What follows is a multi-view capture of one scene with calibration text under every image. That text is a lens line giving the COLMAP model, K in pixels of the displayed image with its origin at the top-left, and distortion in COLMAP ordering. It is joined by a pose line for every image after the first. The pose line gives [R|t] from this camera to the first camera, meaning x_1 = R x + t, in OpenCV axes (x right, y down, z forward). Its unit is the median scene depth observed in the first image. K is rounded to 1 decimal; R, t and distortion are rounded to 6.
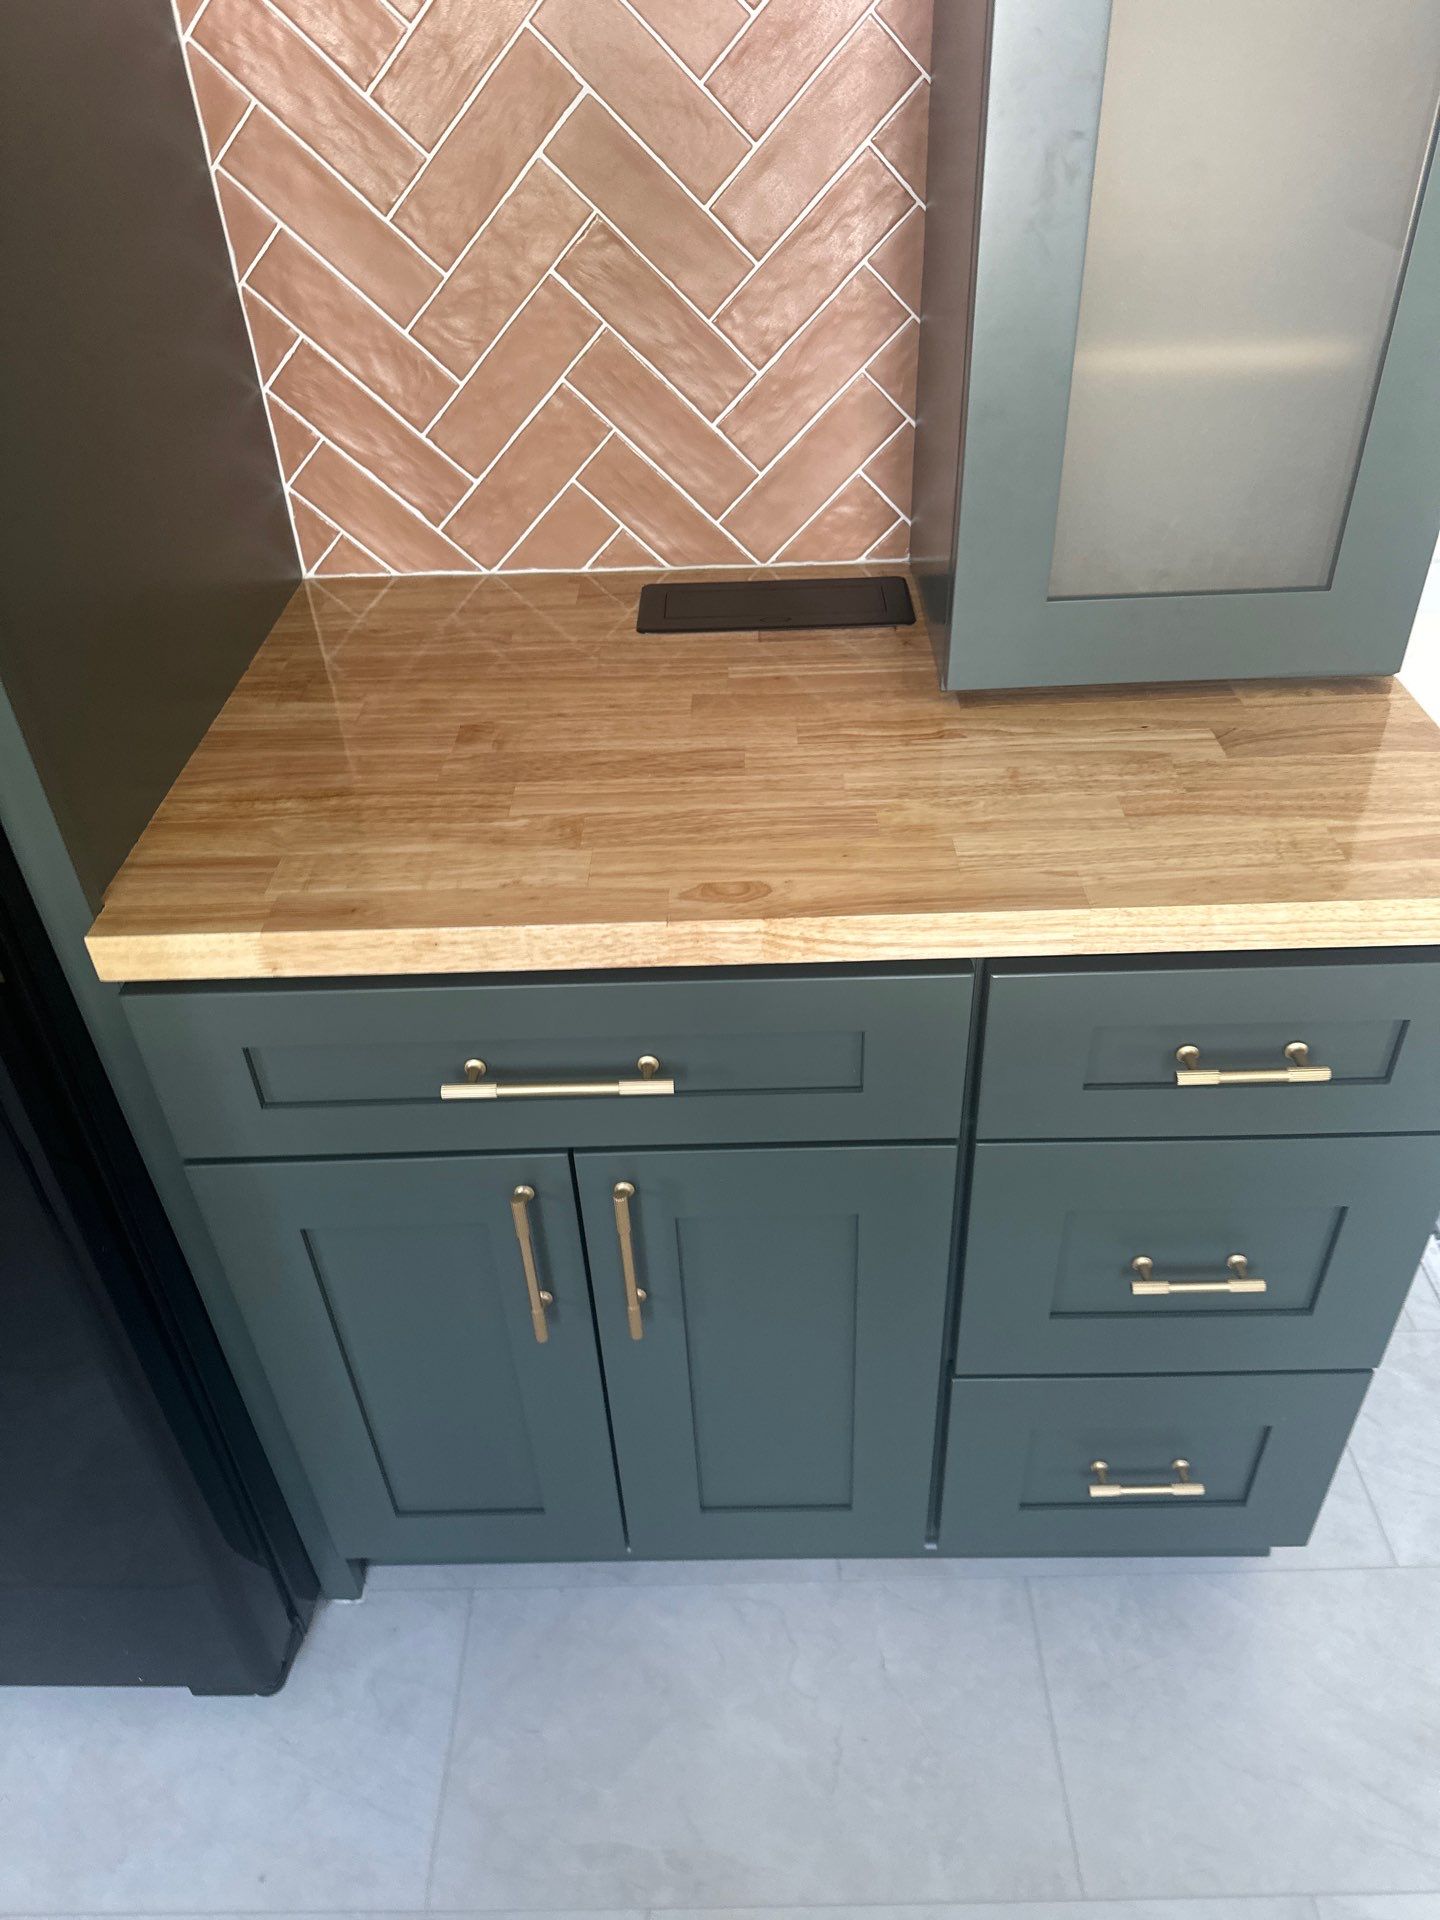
lens RADIAL K [[1436.6, 0, 723.5], [0, 1436.6, 982.6], [0, 0, 1]] dist [0.179077, -0.343183]
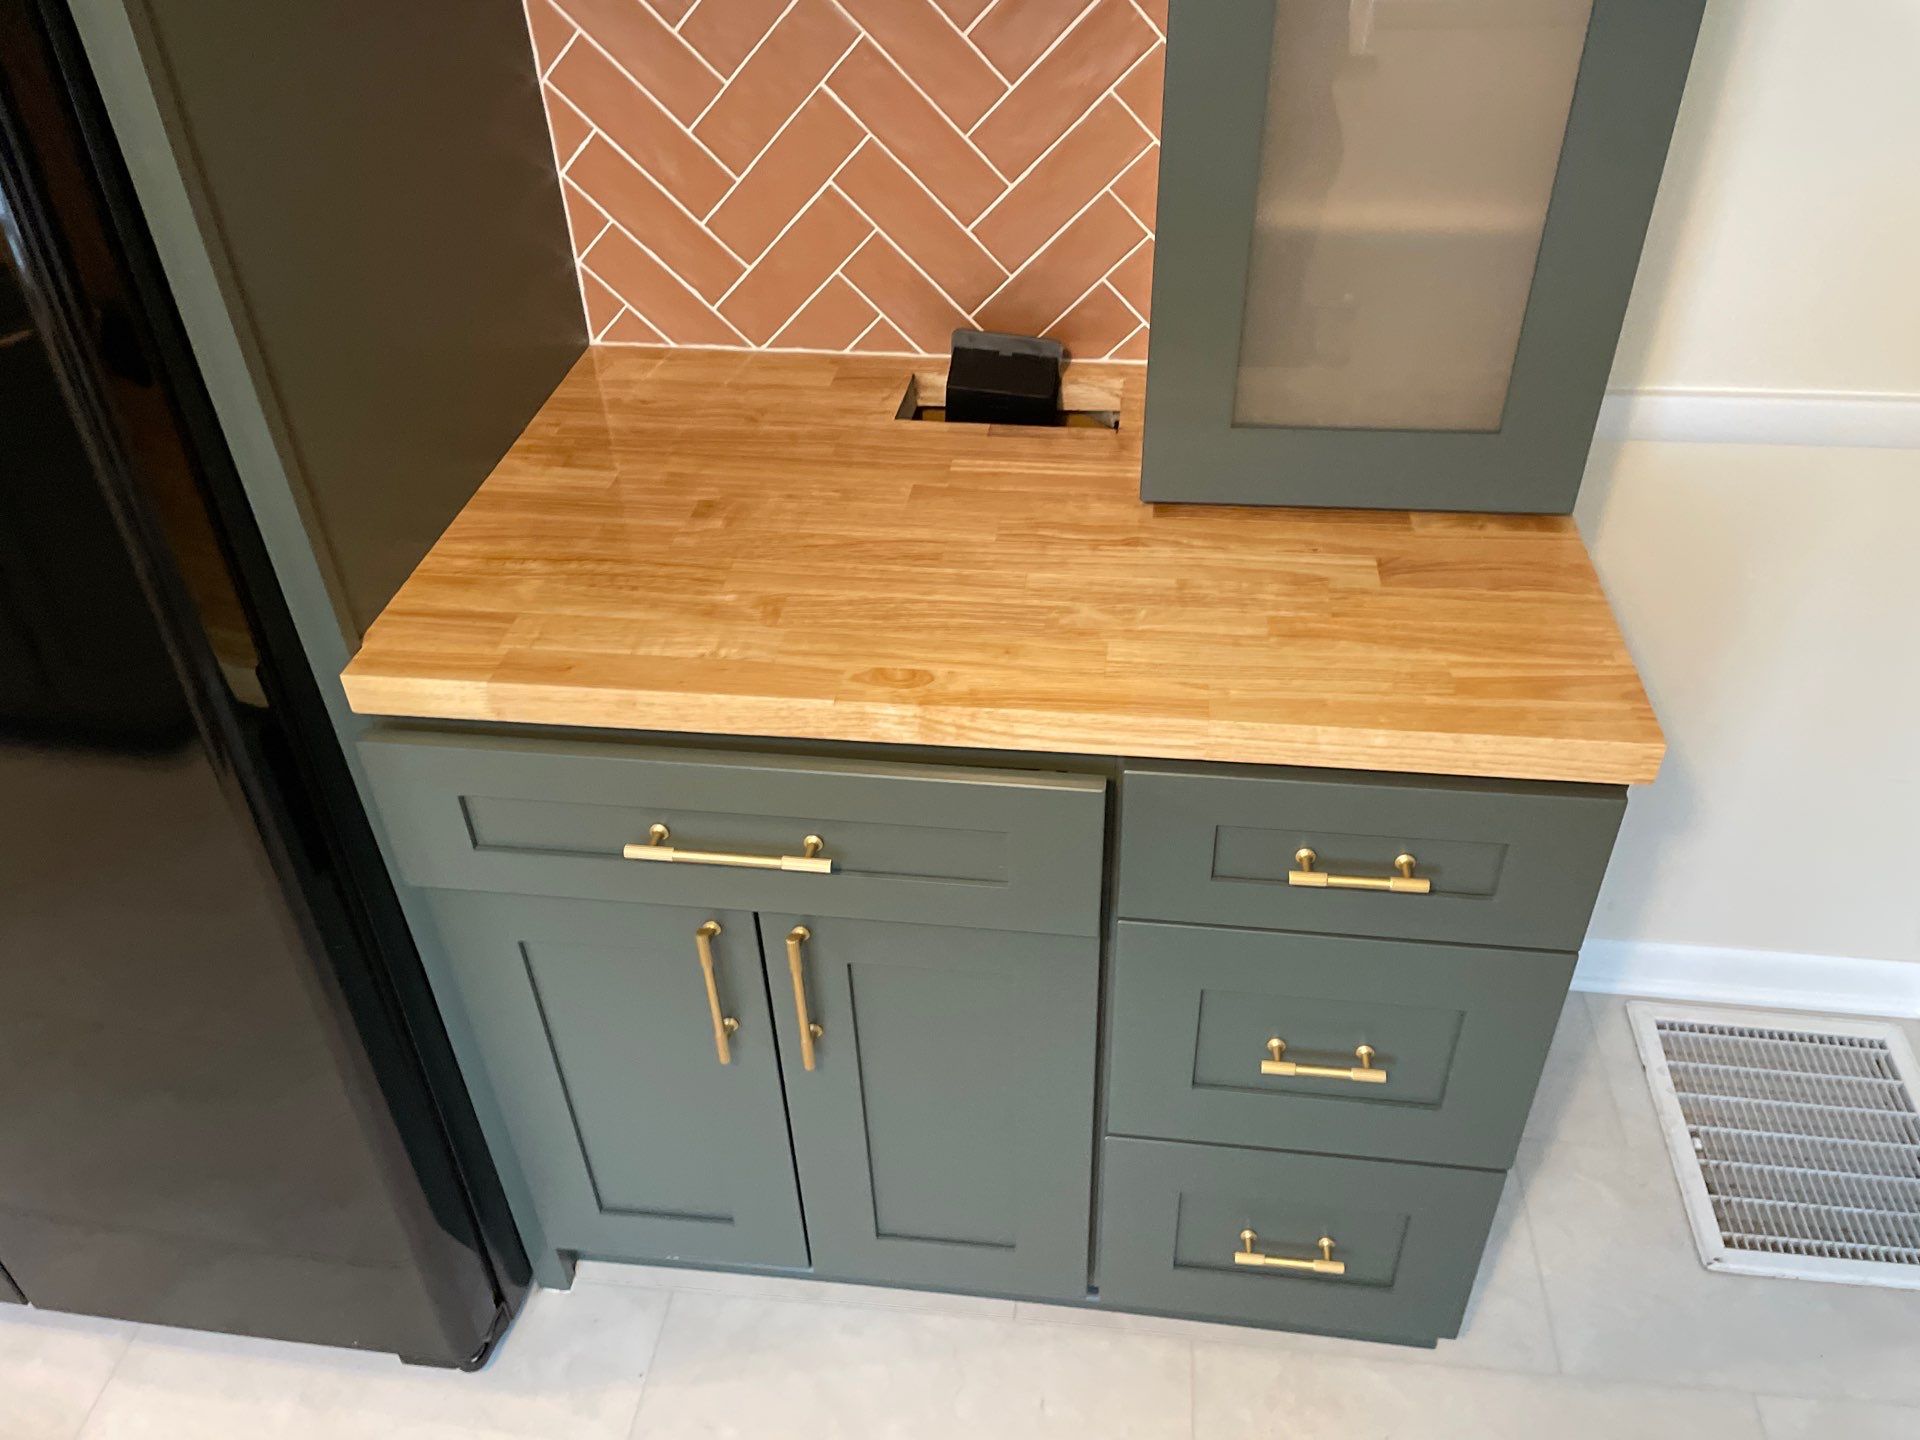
lens RADIAL K [[1544.2, 0, 960.0], [0, 1544.2, 720.0], [0, 0, 1]] dist [0.103680, 0.001847]
pose [[0.993145, 0.081108, -0.084165, 0.136876], [-0.080847, 0.996705, 0.006517, -0.036558], [0.084416, 0.000332, 0.996431, -0.169245]]
